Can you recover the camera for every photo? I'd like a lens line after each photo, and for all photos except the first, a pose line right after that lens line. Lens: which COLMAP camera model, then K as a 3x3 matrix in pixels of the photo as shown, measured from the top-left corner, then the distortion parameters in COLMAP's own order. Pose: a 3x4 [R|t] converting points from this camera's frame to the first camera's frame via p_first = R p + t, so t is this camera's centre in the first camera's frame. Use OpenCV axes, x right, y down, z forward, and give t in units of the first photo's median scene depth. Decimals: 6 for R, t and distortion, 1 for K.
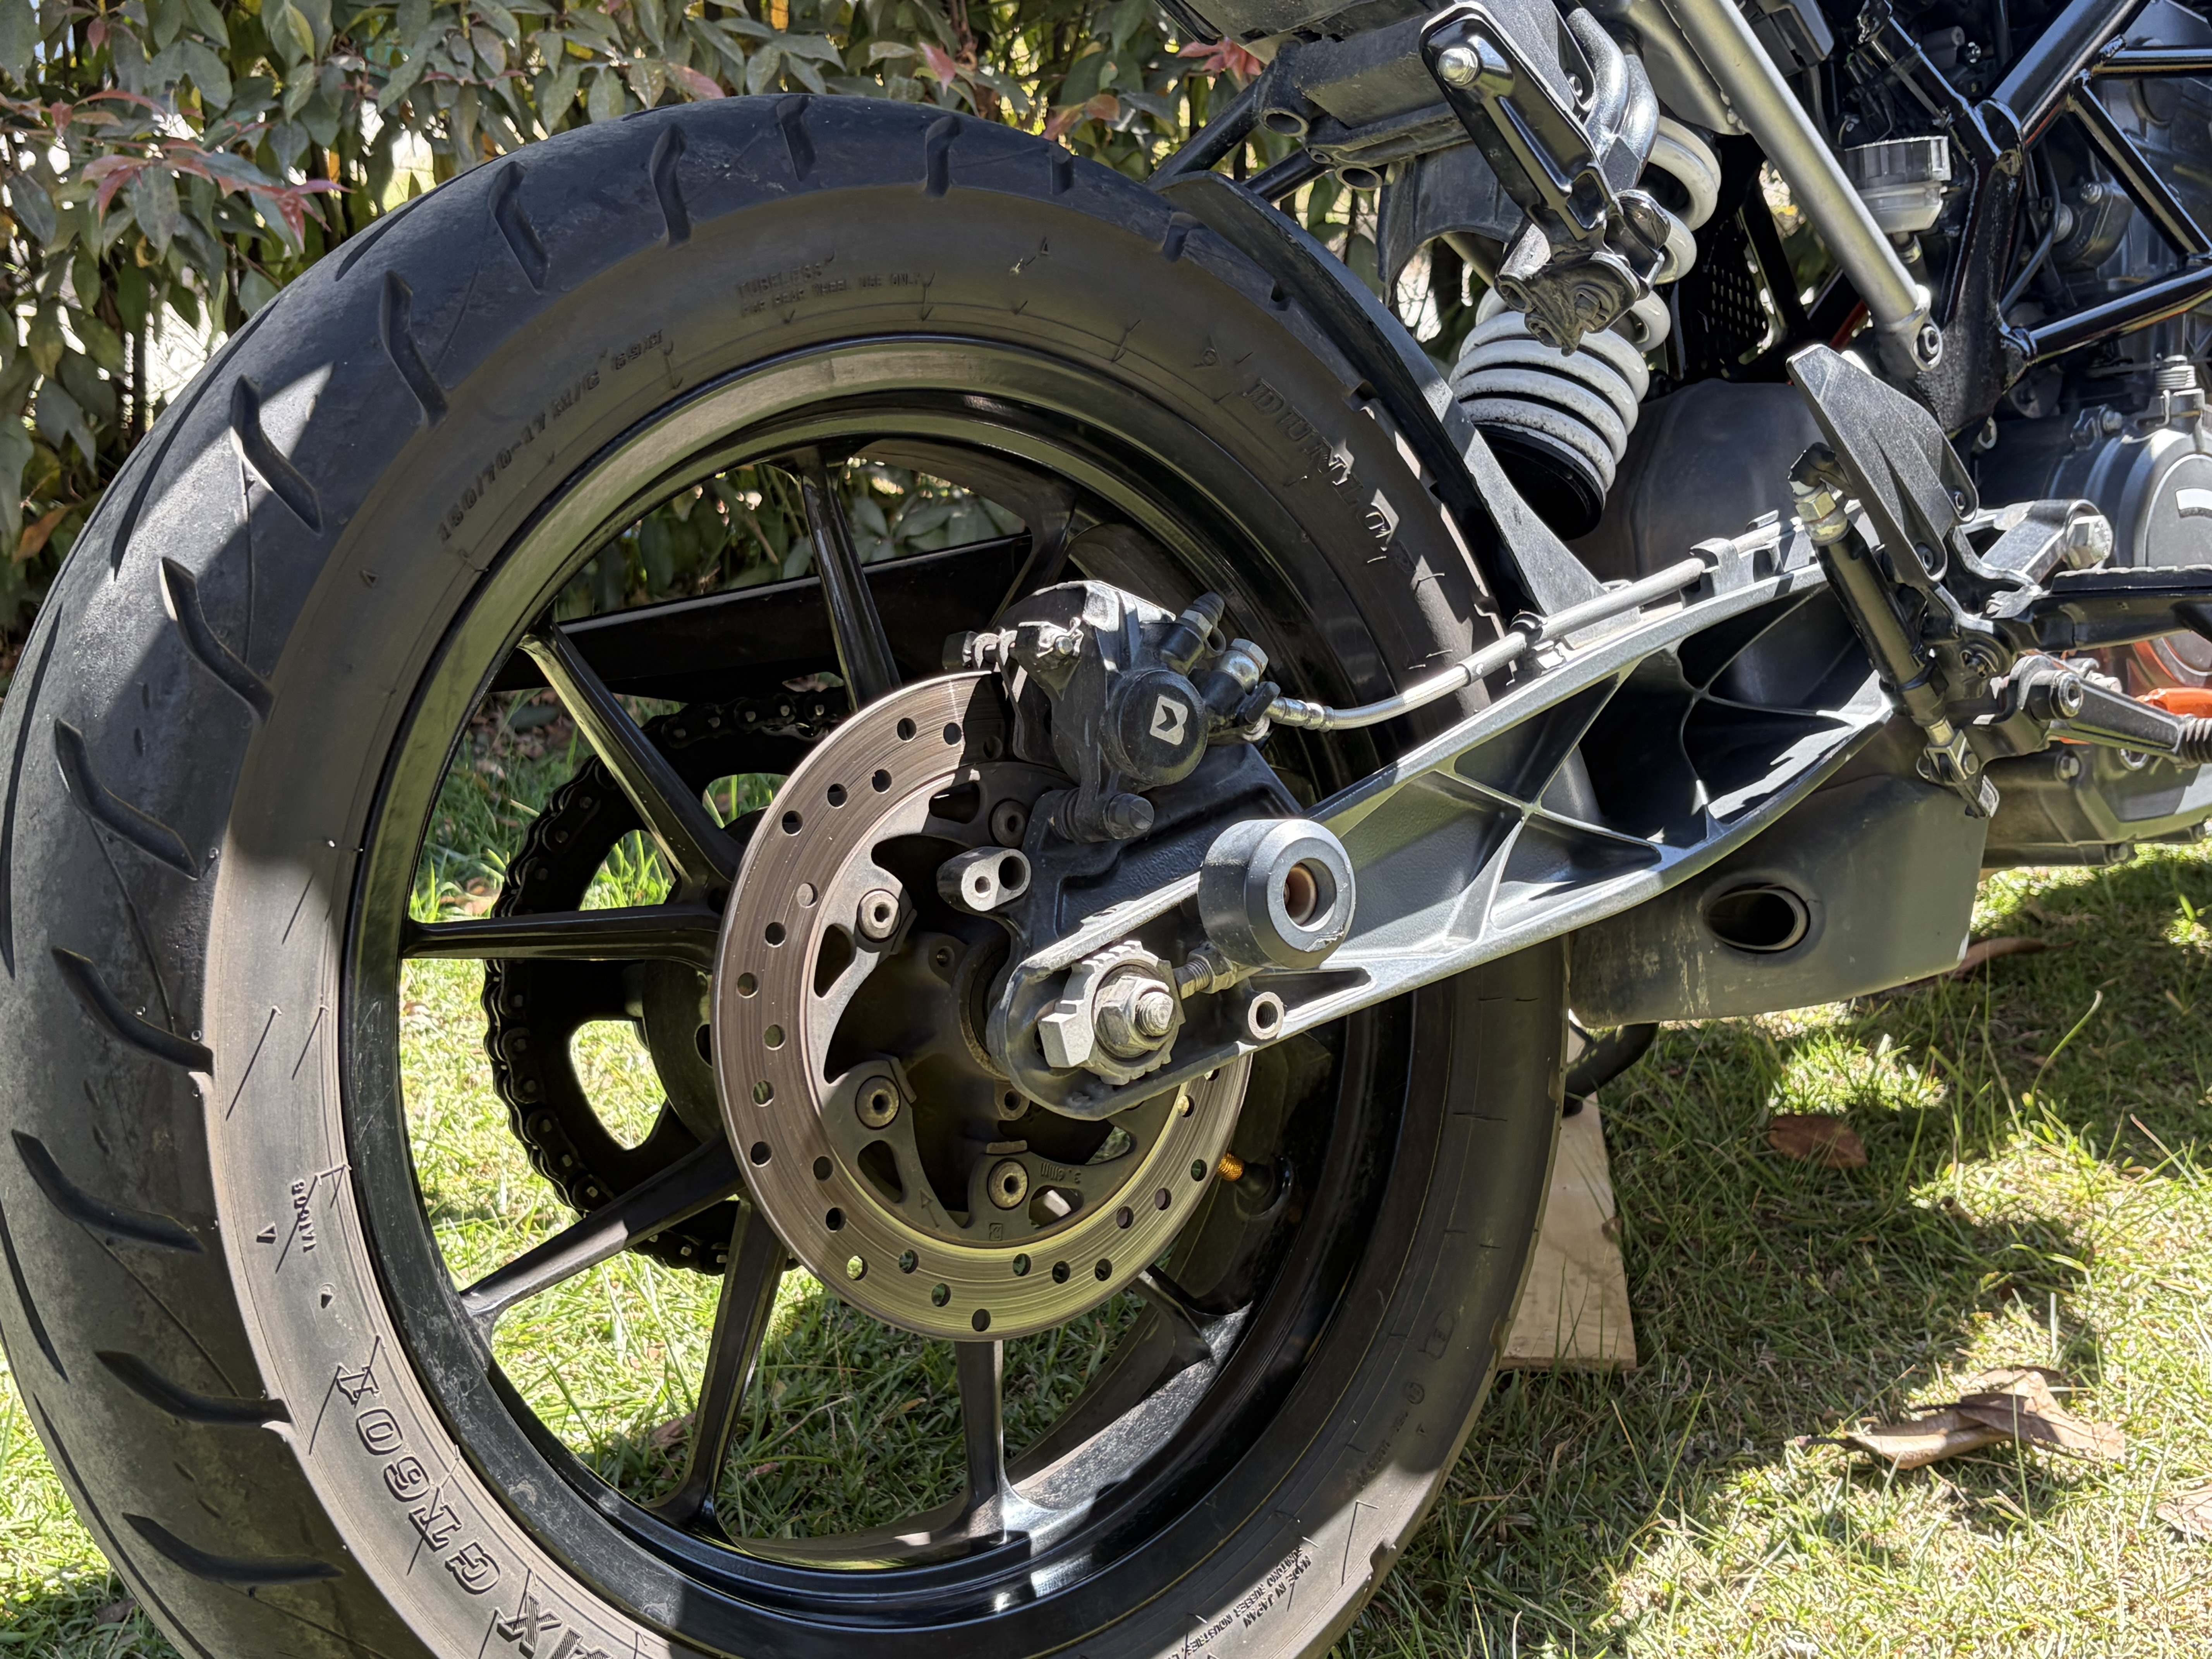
lens RADIAL K [[2621.3, 0, 1106.0], [0, 2621.3, 829.5], [0, 0, 1]] dist [0.221088, -0.856997]
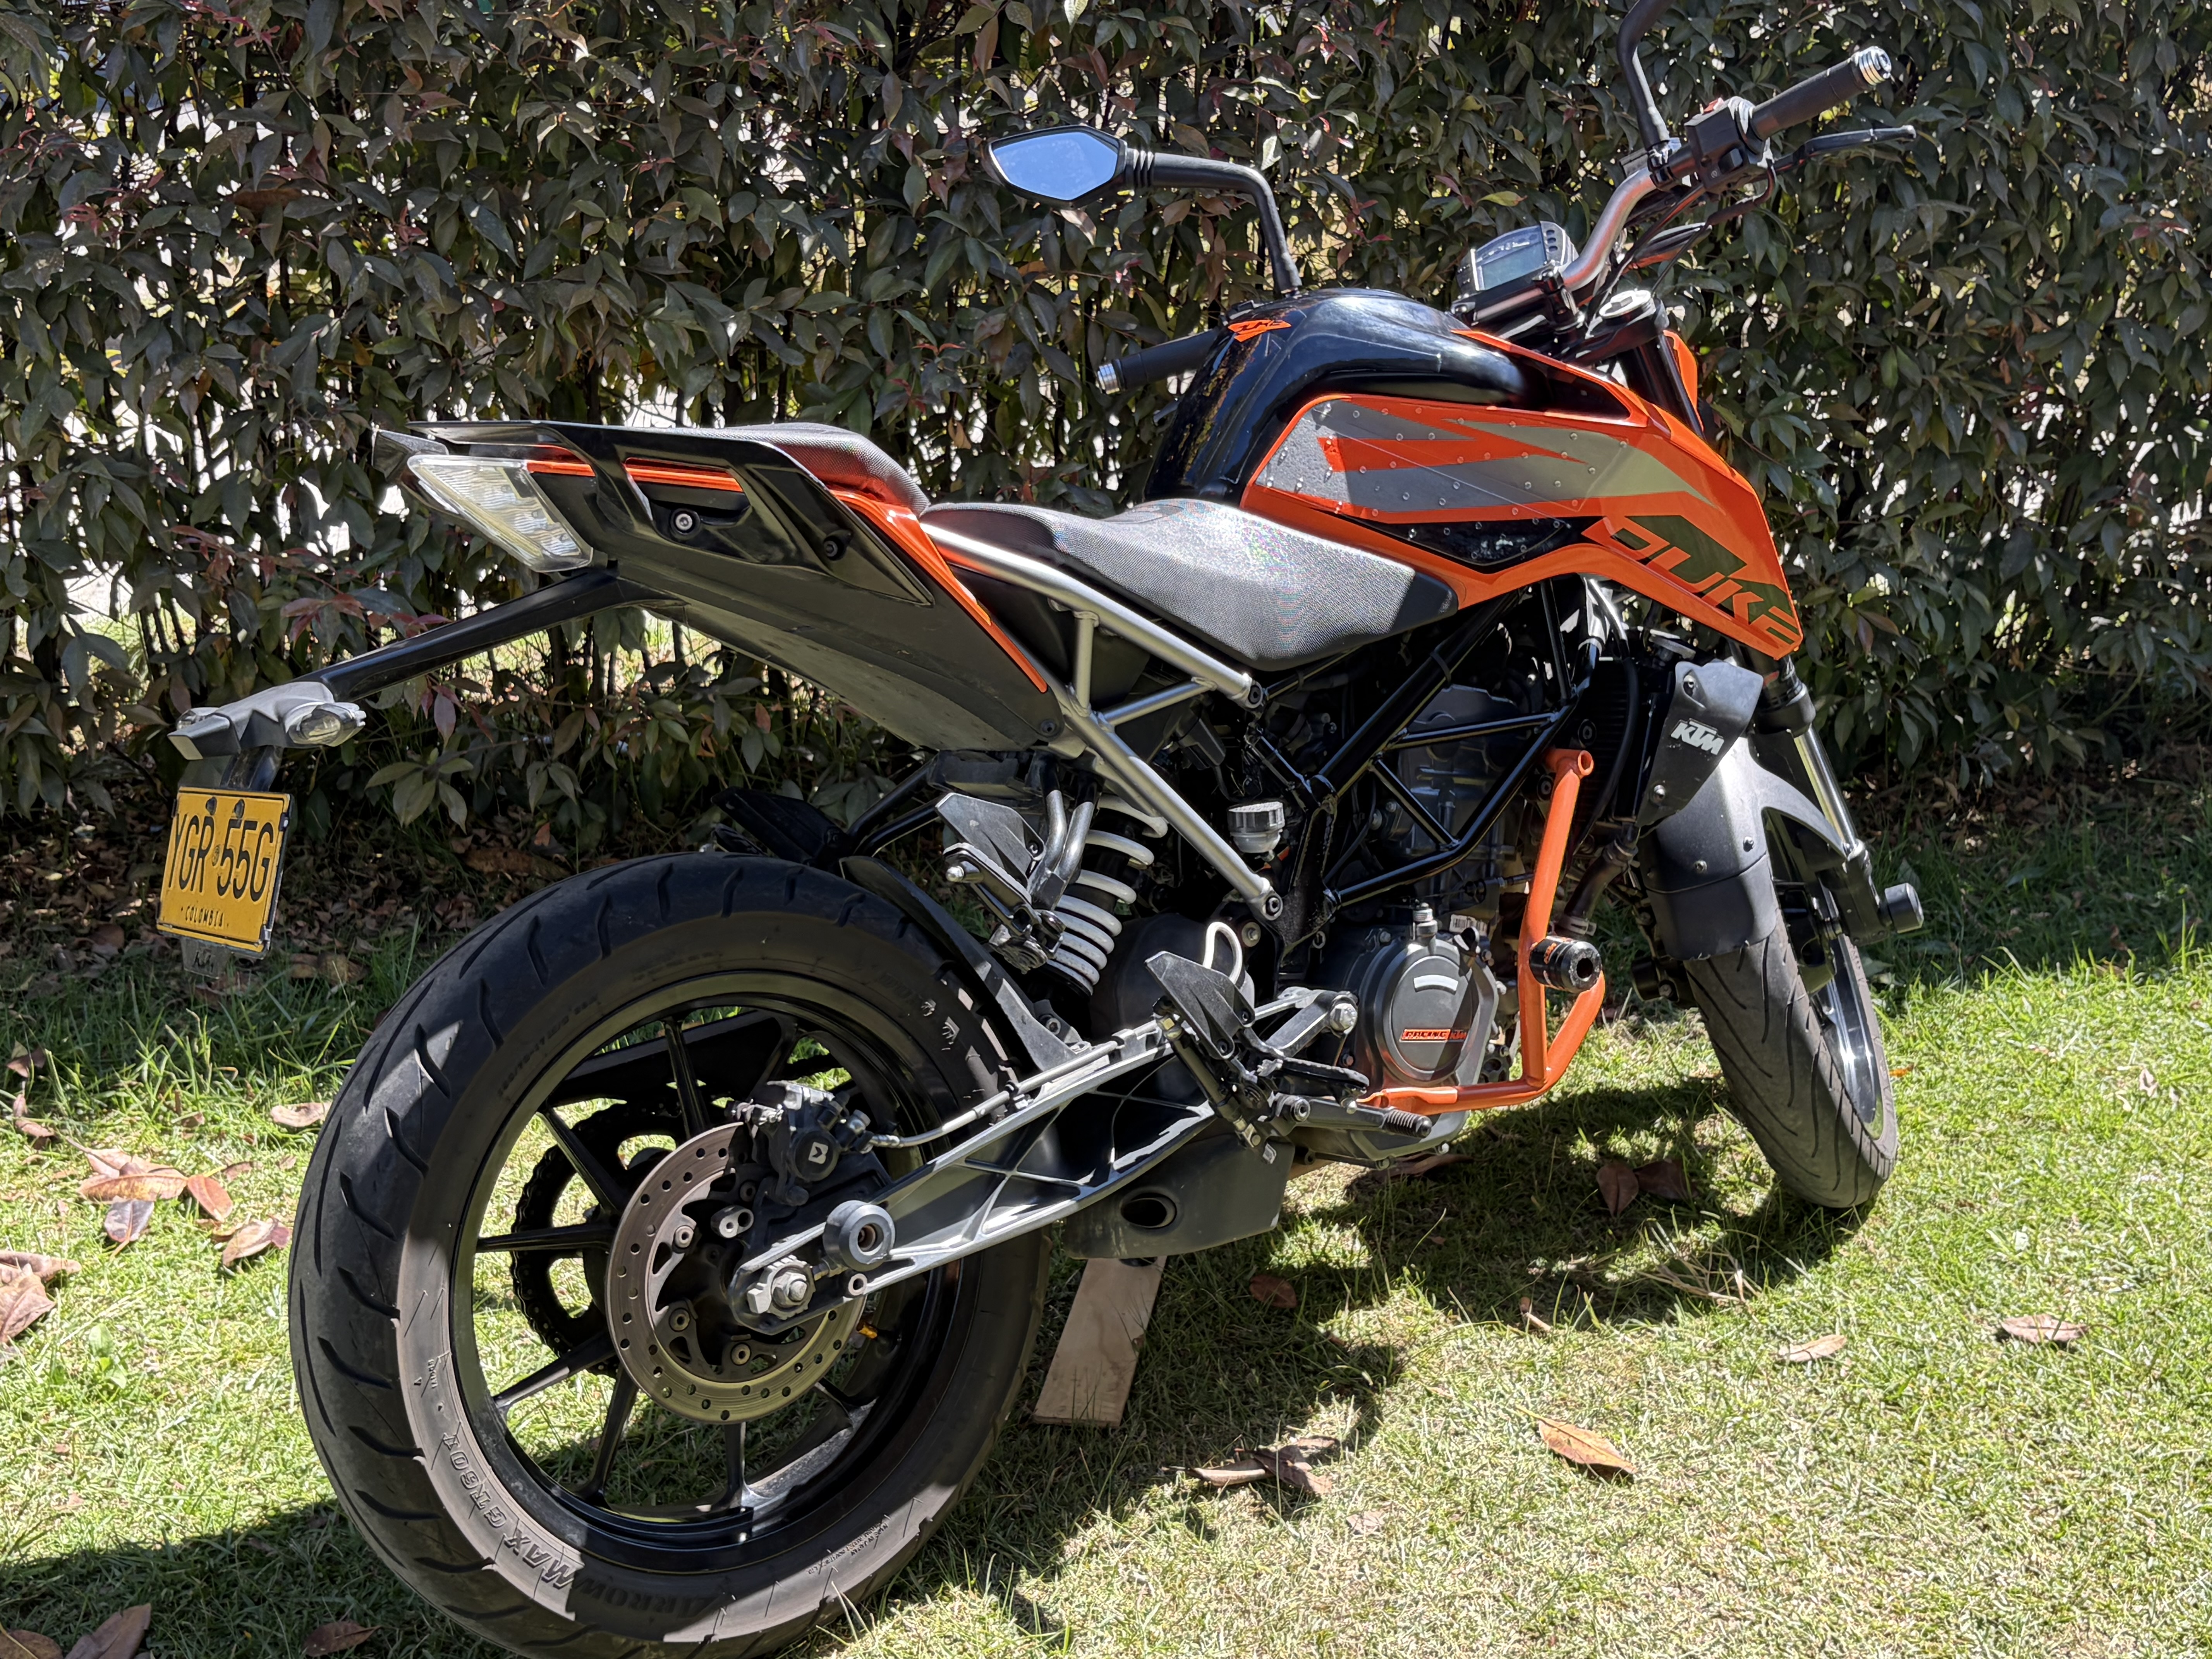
lens RADIAL K [[2621.3, 0, 1106.0], [0, 2621.3, 829.5], [0, 0, 1]] dist [0.221088, -0.856997]
pose [[0.999058, 0.040696, -0.015069, 0.276358], [-0.040299, 0.998855, 0.025793, -0.364324], [0.016102, -0.025161, 0.999554, -1.174730]]
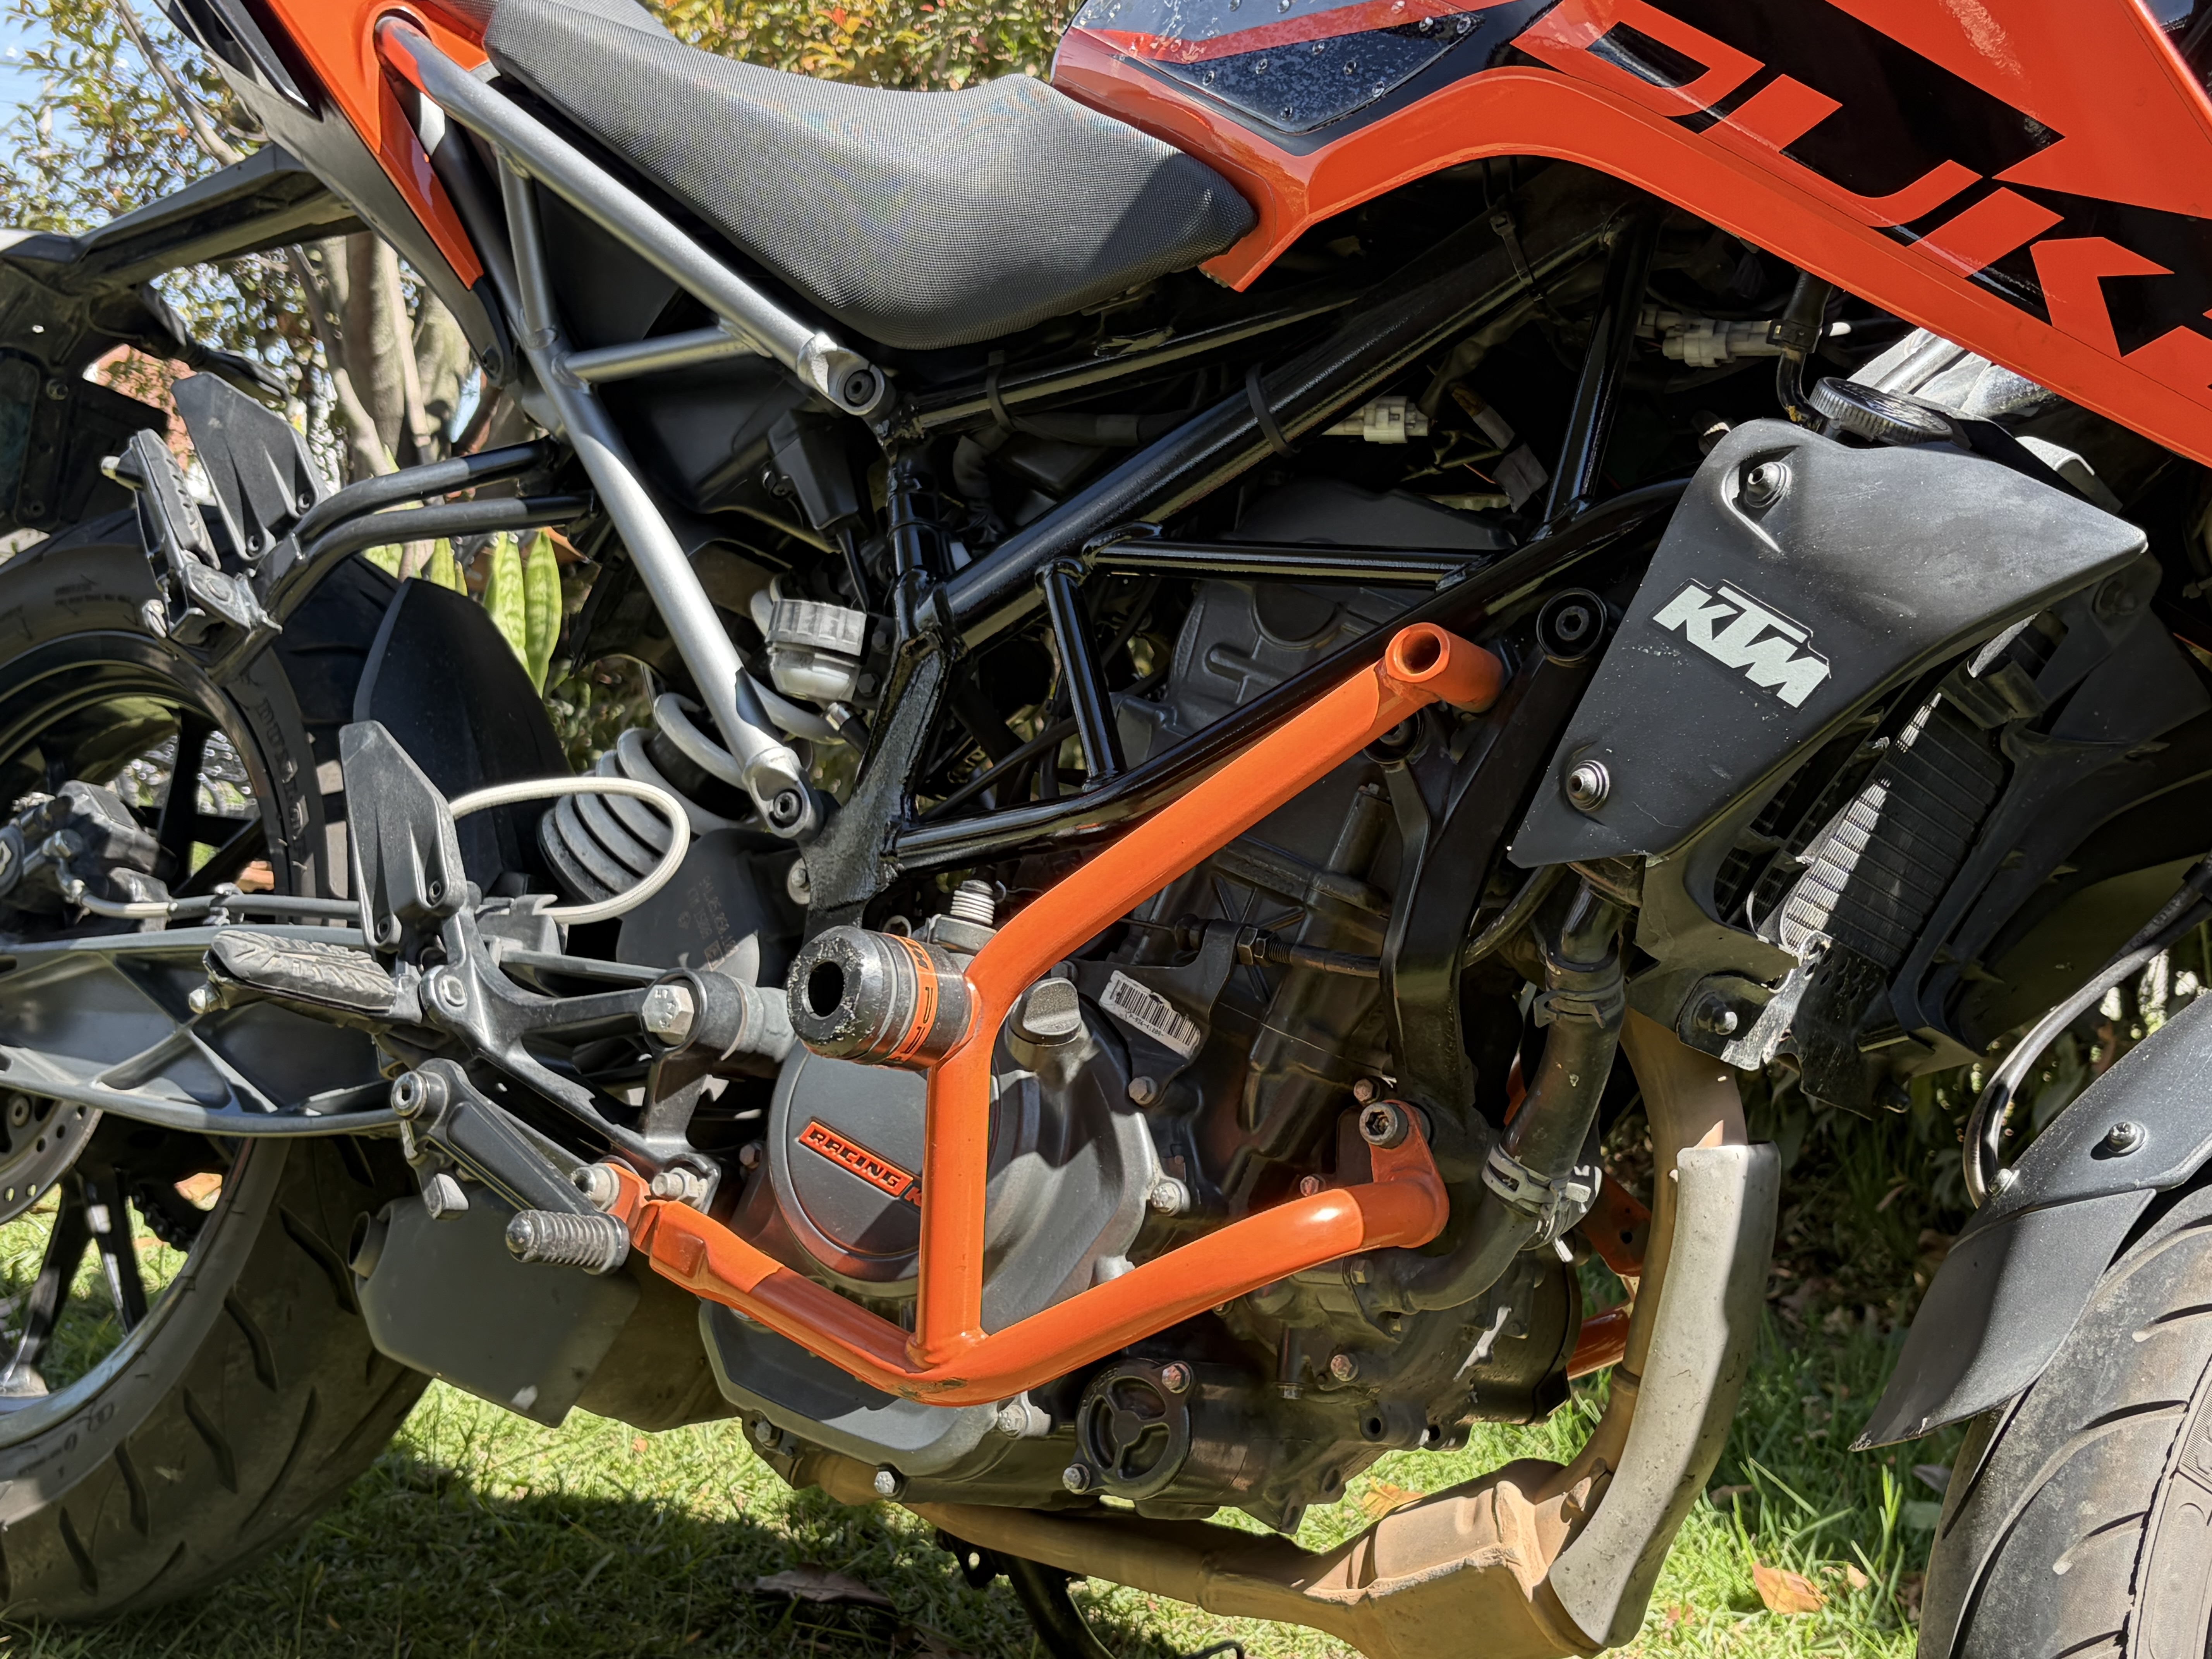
lens RADIAL K [[2621.3, 0, 1106.0], [0, 2621.3, 829.5], [0, 0, 1]] dist [0.221088, -0.856997]
pose [[0.236429, 0.093277, -0.967161, 1.625039], [-0.358503, 0.933525, 0.002395, -0.282184], [0.903093, 0.346164, 0.254153, 1.118587]]
